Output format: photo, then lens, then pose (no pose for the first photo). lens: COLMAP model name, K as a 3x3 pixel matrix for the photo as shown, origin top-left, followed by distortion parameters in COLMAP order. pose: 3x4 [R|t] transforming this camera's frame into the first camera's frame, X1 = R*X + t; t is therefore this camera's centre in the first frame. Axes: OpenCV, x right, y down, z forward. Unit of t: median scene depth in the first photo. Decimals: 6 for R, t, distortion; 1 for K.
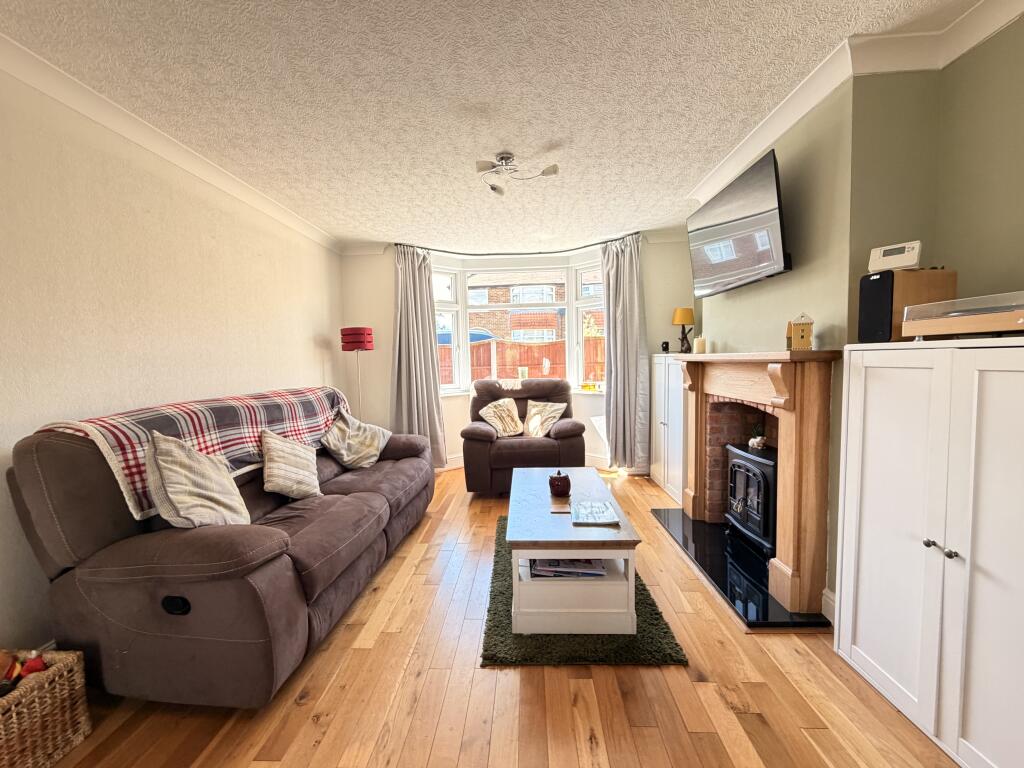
lens RADIAL K [[409.0, 0, 510.7], [0, 409.0, 385.0], [0, 0, 1]] dist [-0.000905, 0.000276]
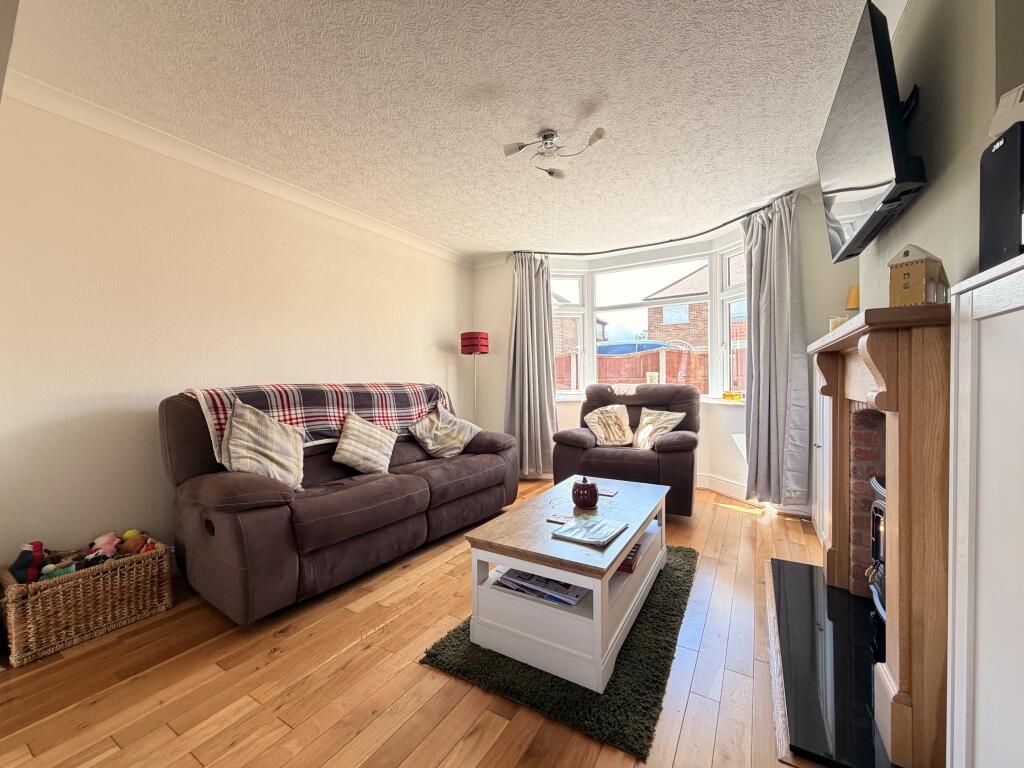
lens RADIAL K [[409.0, 0, 511.0], [0, 409.0, 385.6], [0, 0, 1]] dist [-0.000905, 0.000276]
pose [[0.876049, 0.018787, -0.481855, 0.349305], [-0.038937, 0.998734, -0.031851, 0.045783], [0.480647, 0.046664, 0.875672, 0.153246]]
